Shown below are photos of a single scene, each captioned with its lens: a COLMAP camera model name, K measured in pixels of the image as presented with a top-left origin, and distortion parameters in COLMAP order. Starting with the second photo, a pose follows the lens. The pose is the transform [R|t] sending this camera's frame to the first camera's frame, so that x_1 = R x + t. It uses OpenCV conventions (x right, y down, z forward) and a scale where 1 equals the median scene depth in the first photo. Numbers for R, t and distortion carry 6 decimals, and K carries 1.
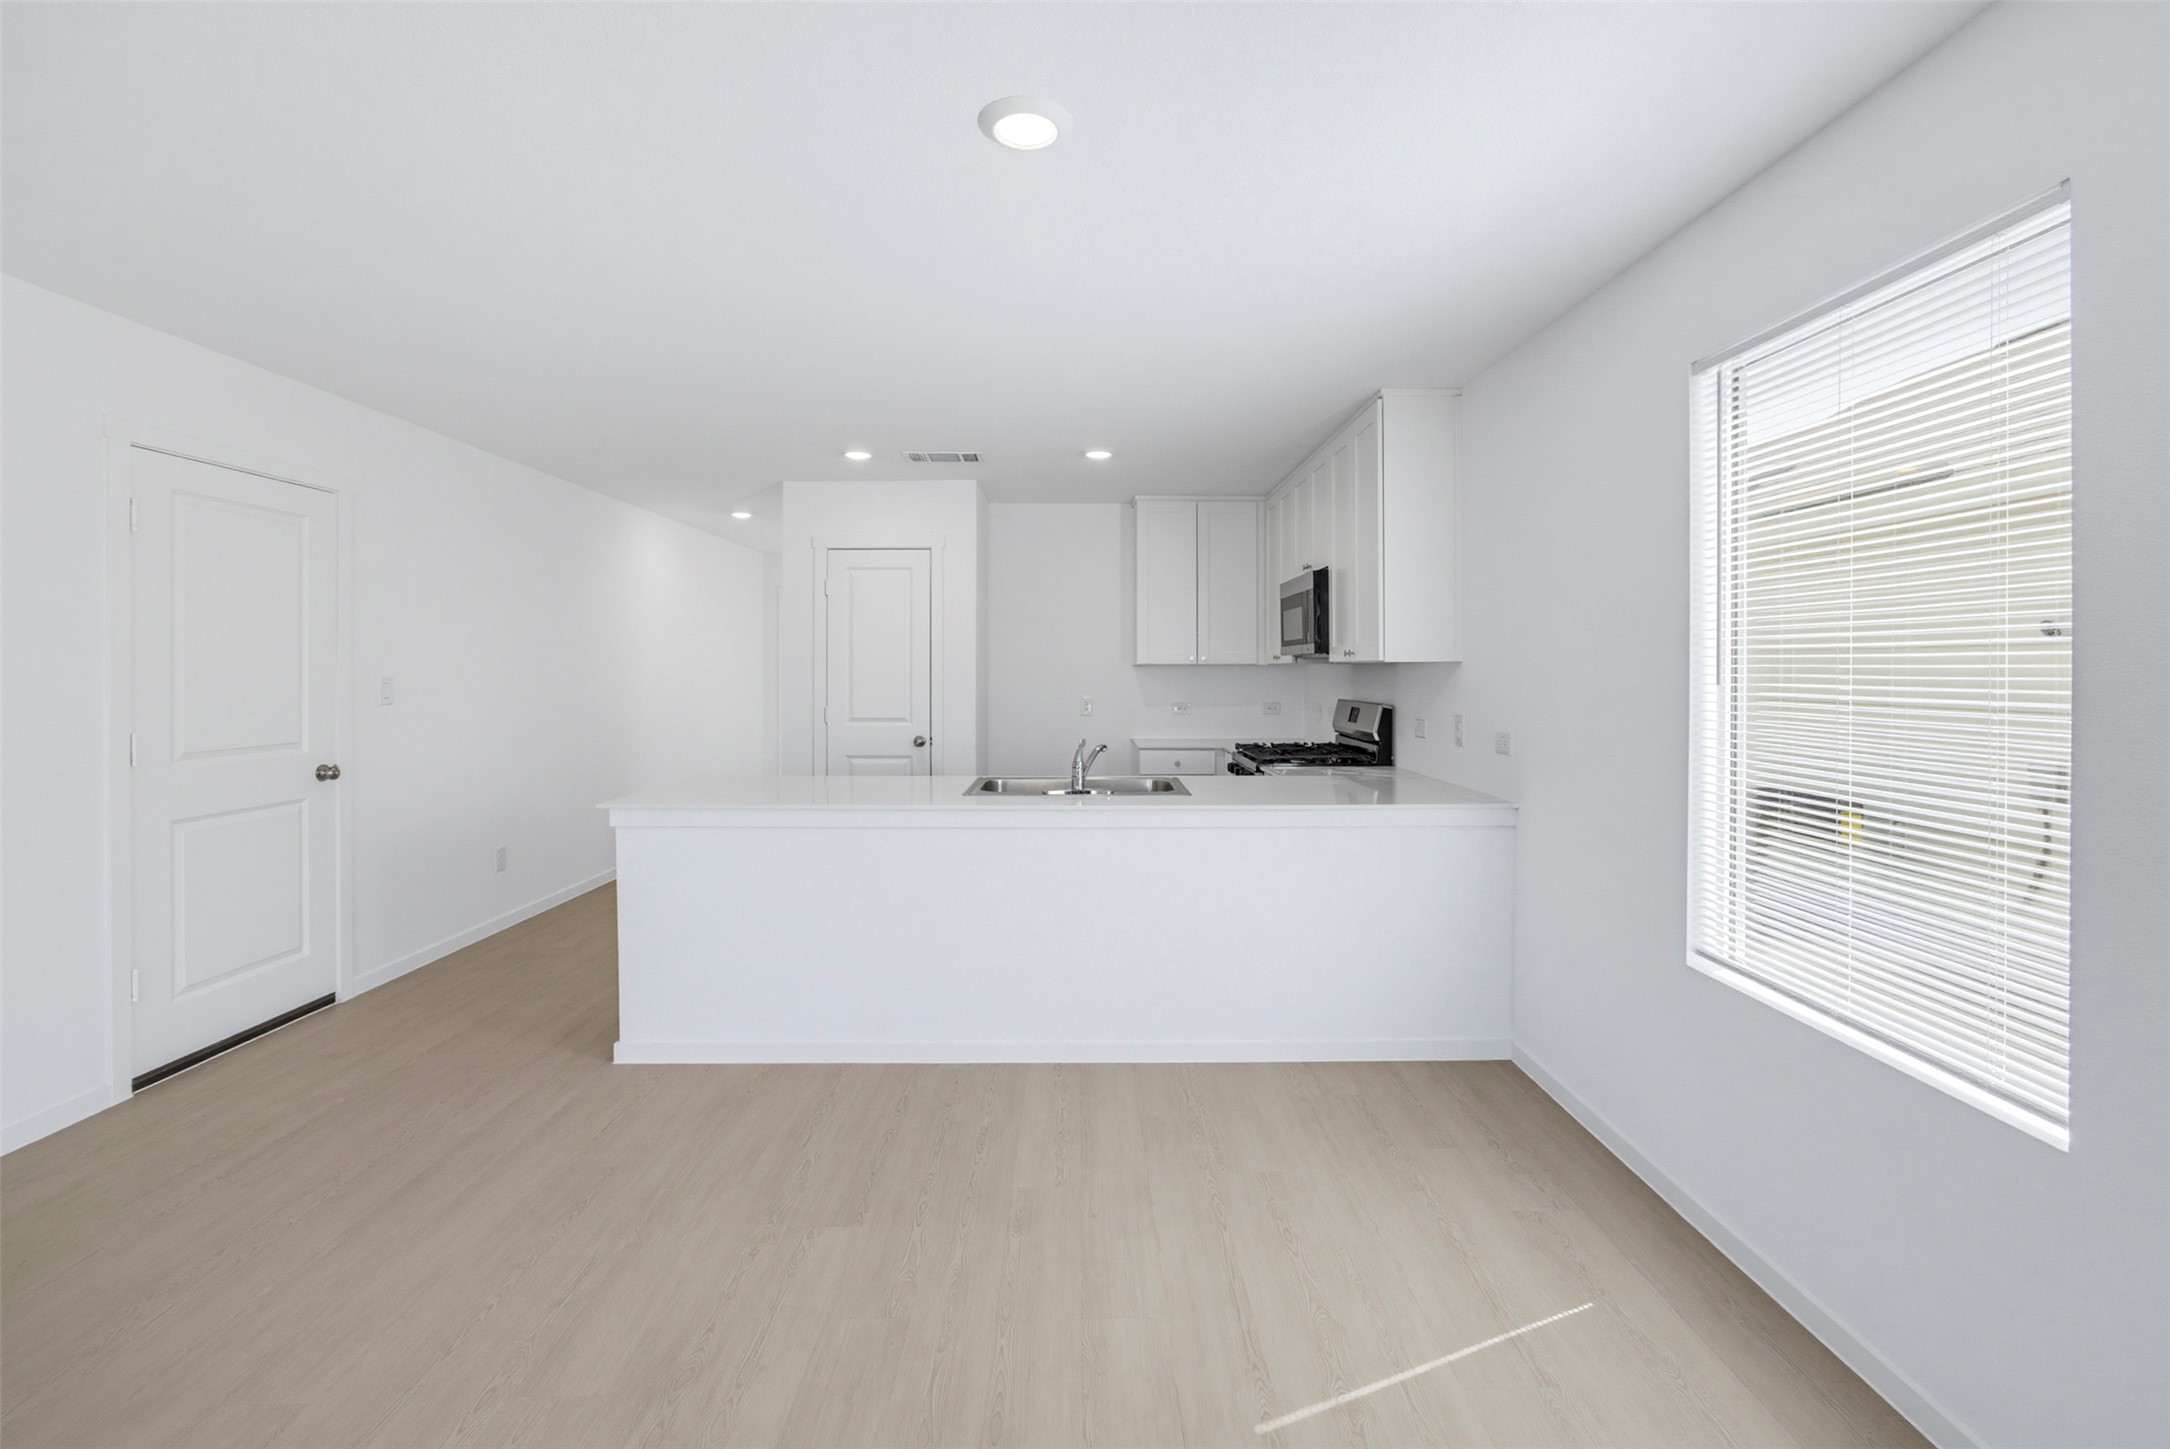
lens RADIAL K [[901.0, 0, 1087.9], [0, 901.0, 688.0], [0, 0, 1]] dist [-0.001219, 0.000523]
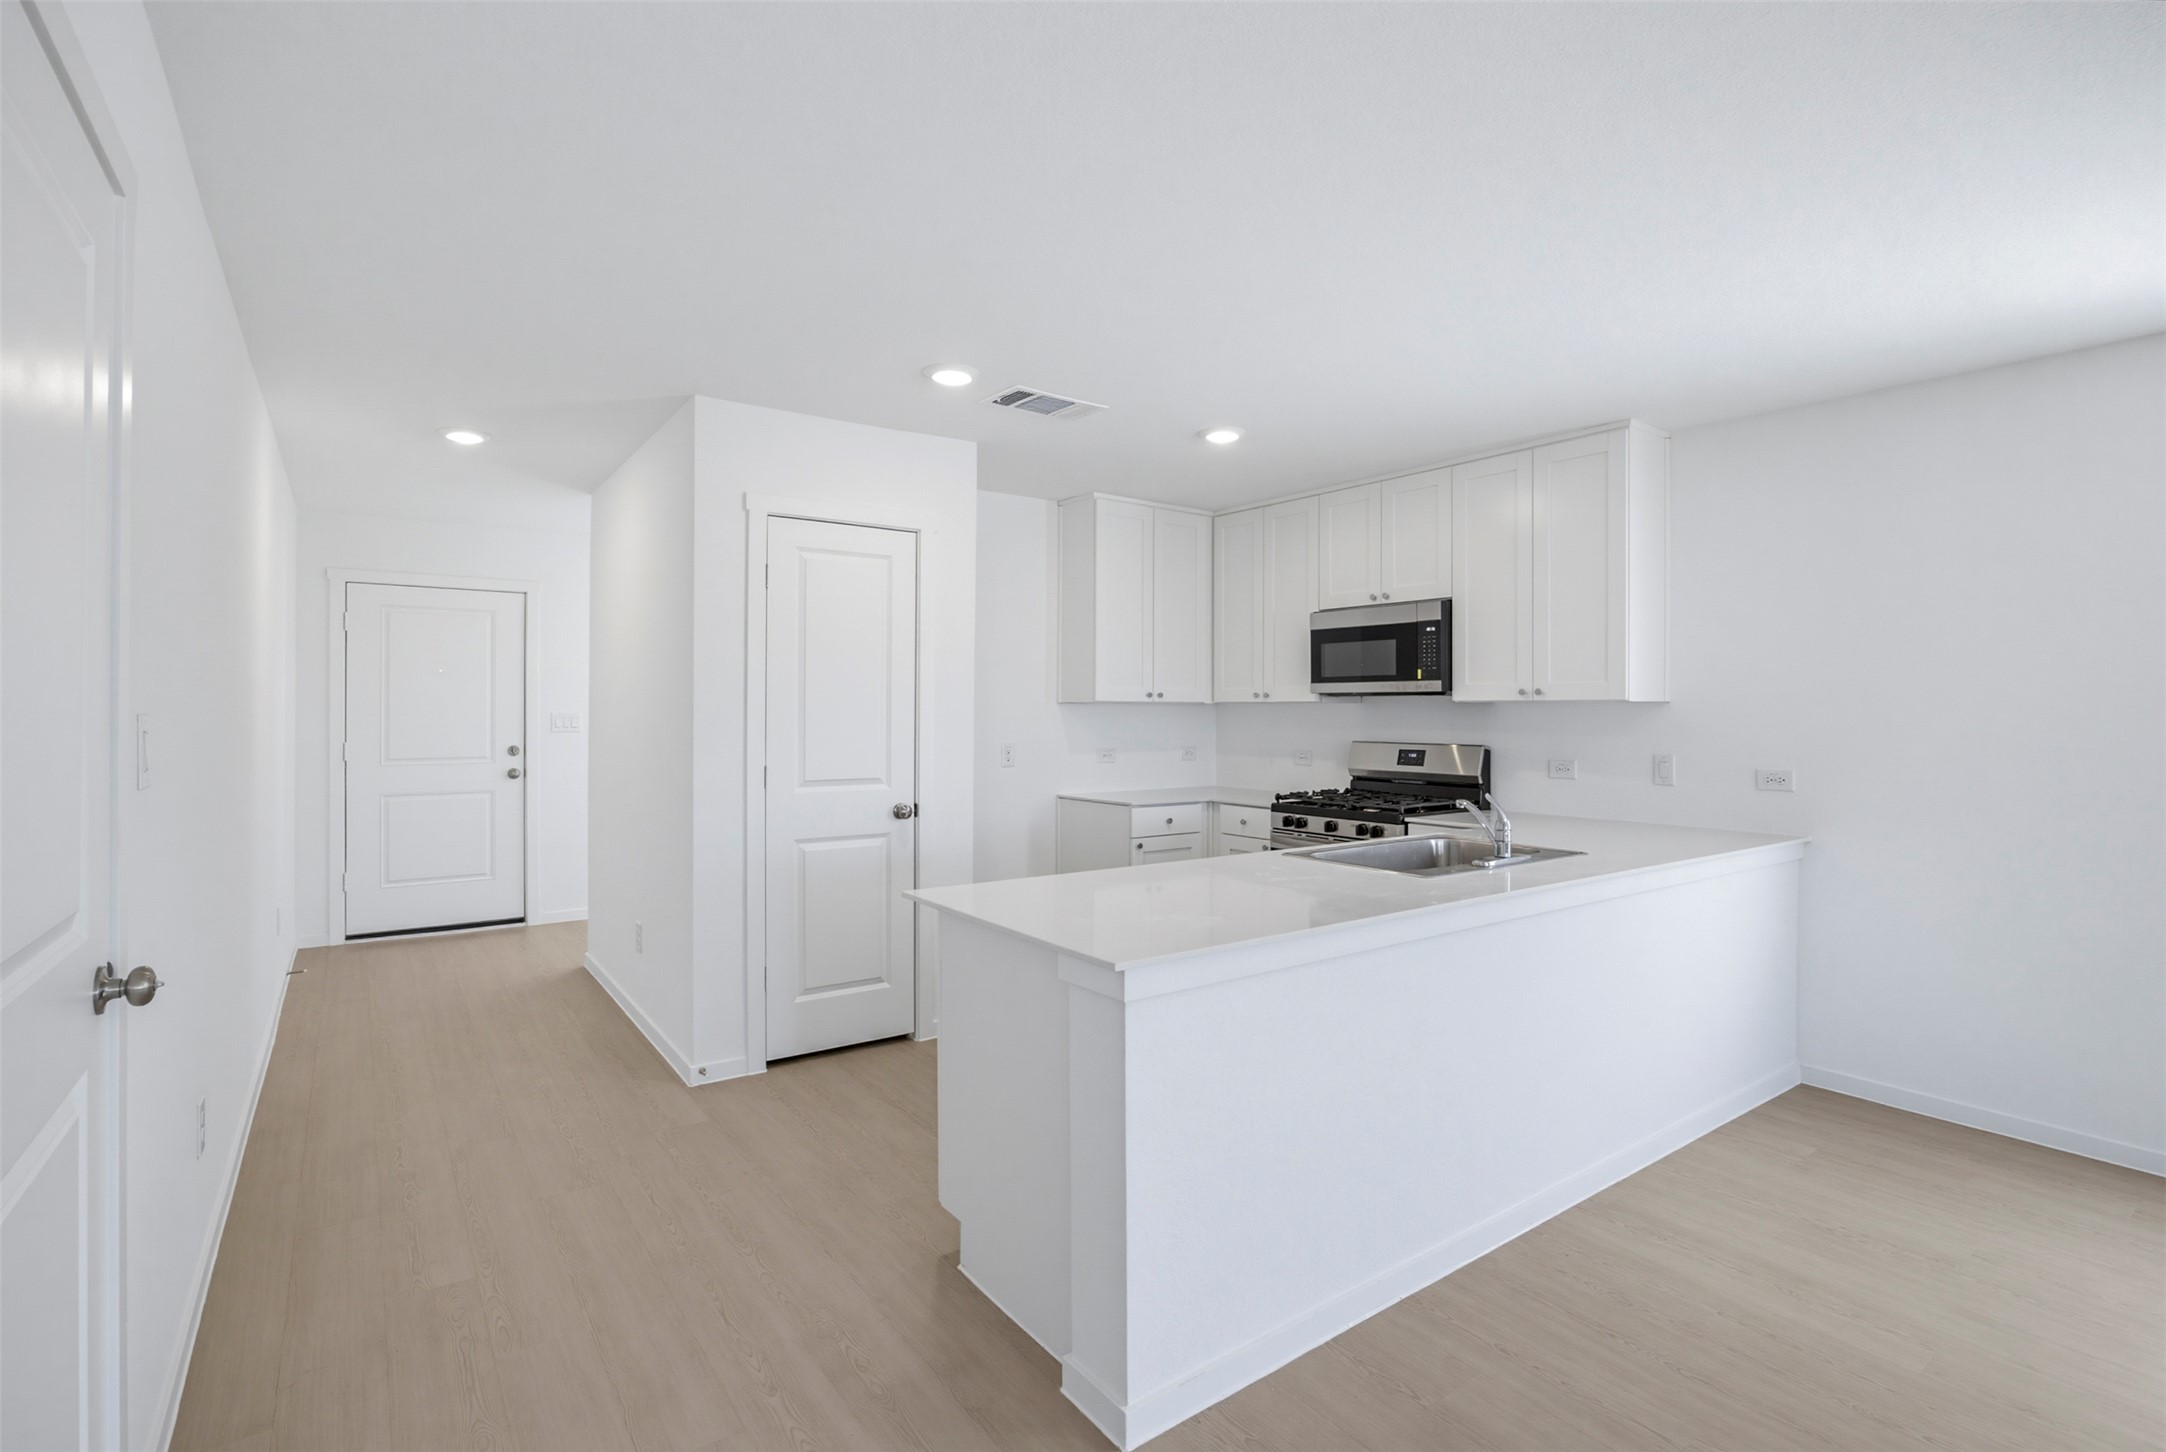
lens RADIAL K [[1034.1, 0, 1082.3], [0, 1034.1, 716.5], [0, 0, 1]] dist [0.002412, 0.000209]
pose [[0.826072, 0.000405, 0.563564, -0.516790], [0.007378, 0.999906, -0.011532, -0.002518], [-0.563516, 0.013684, 0.825992, 0.274410]]
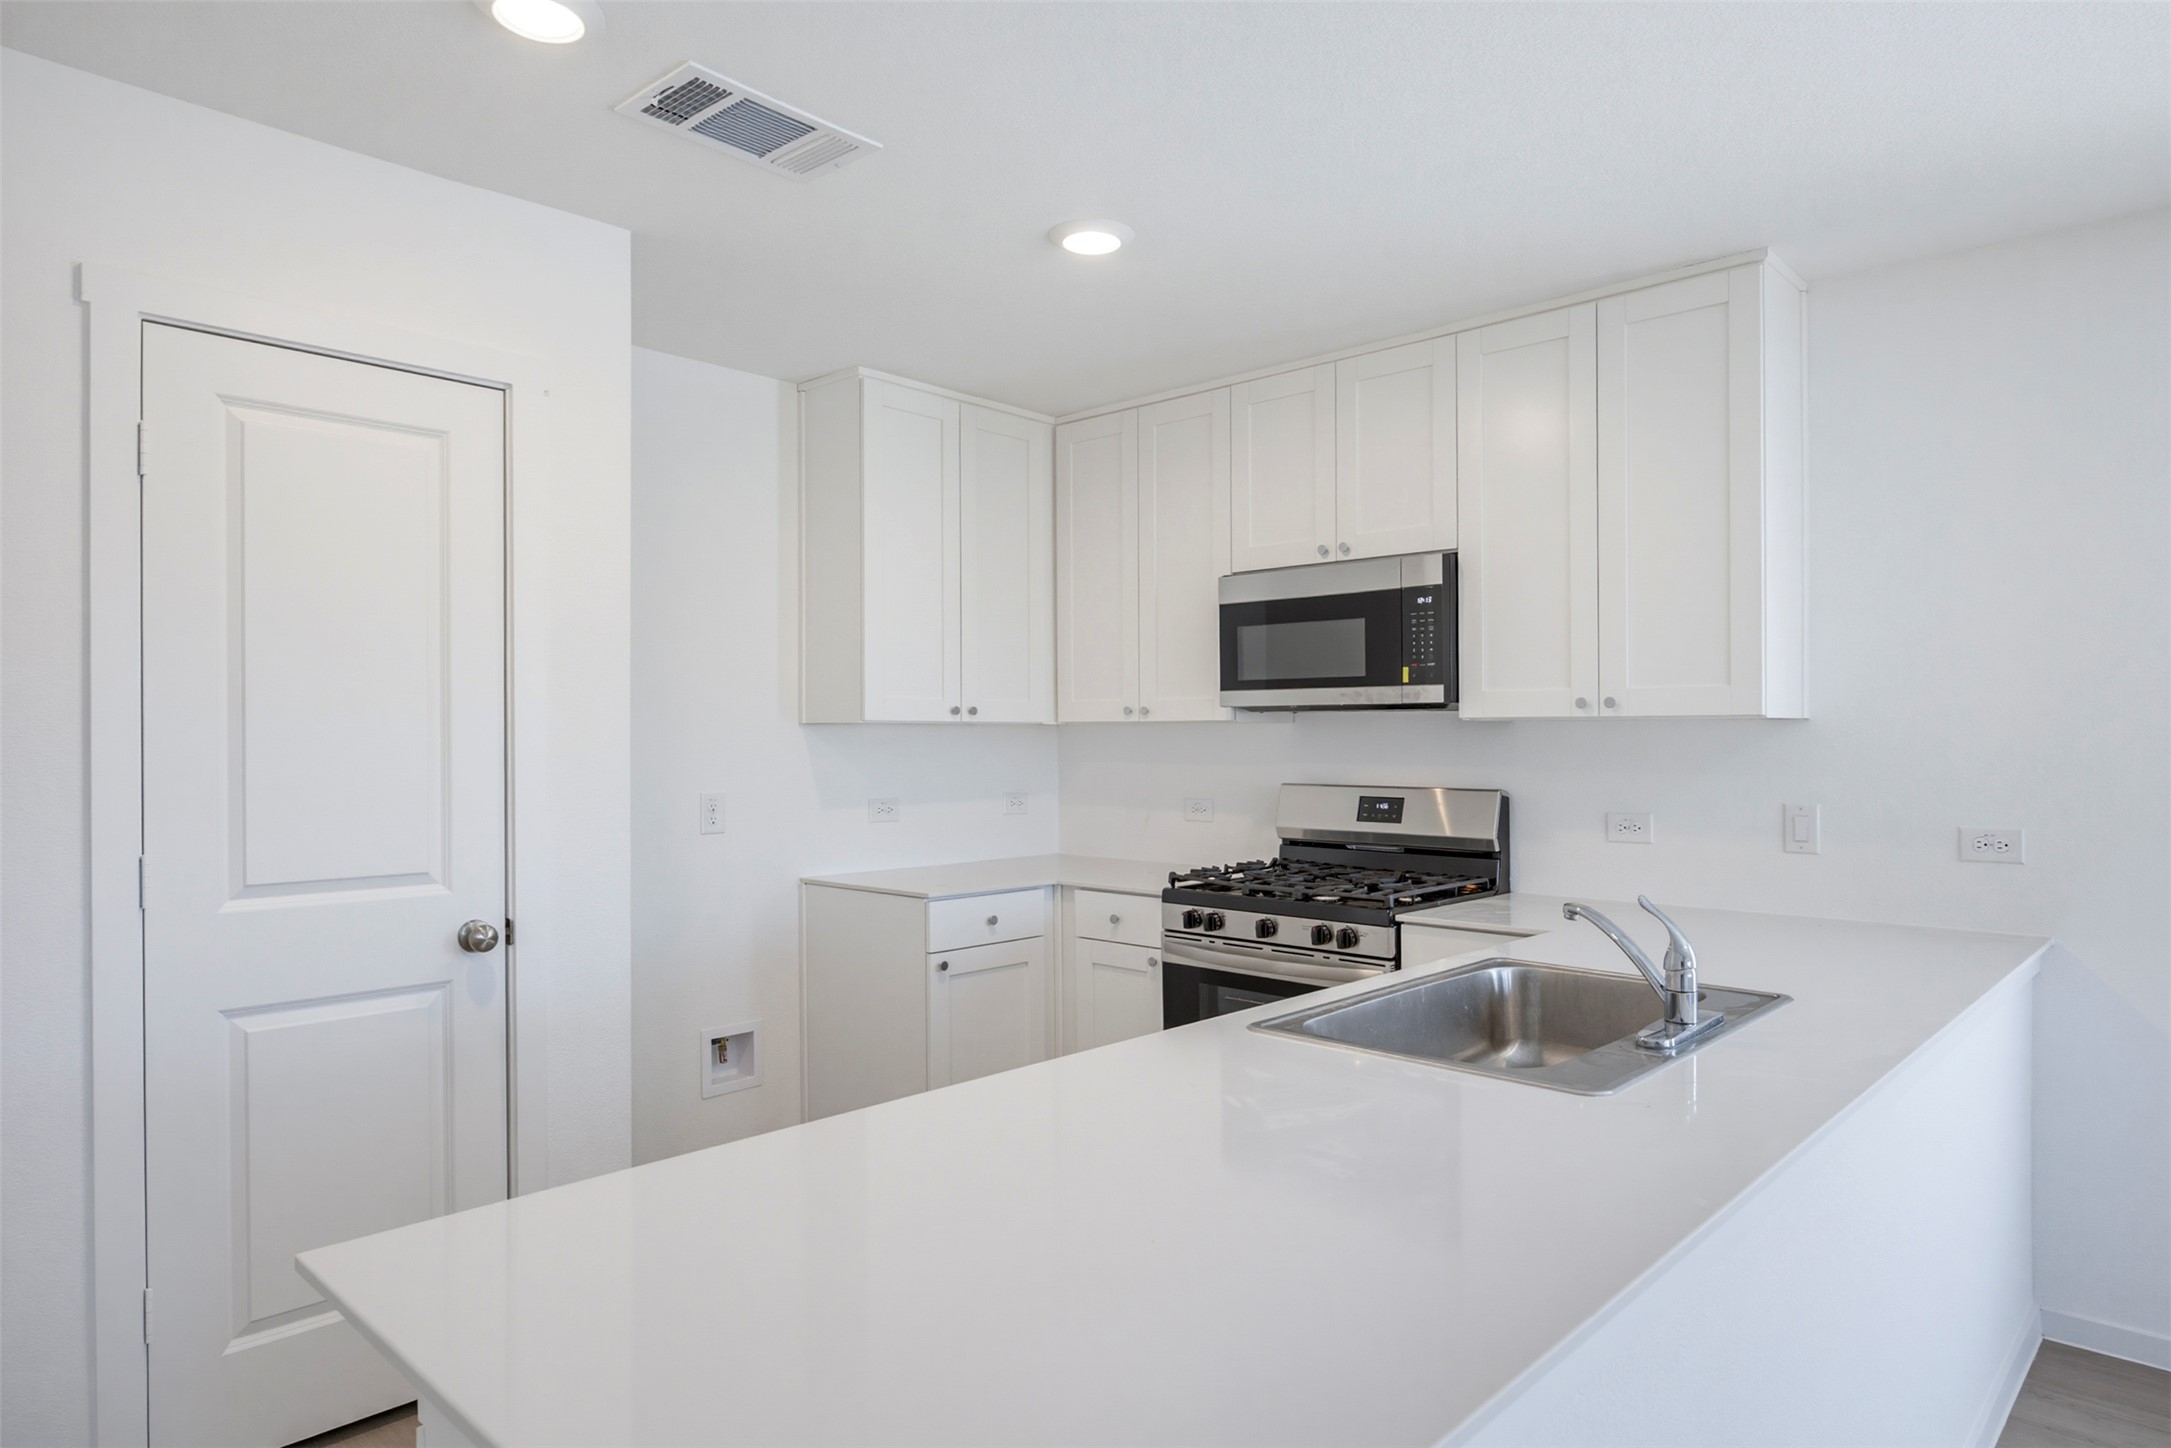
lens RADIAL K [[1265.6, 0, 1116.3], [0, 1265.6, 764.9], [0, 0, 1]] dist [0.006152, 0.001702]
pose [[0.692215, -0.016234, 0.721508, -0.369251], [0.015265, 0.999853, 0.007852, -0.006968], [-0.721530, 0.005579, 0.692361, 0.483190]]
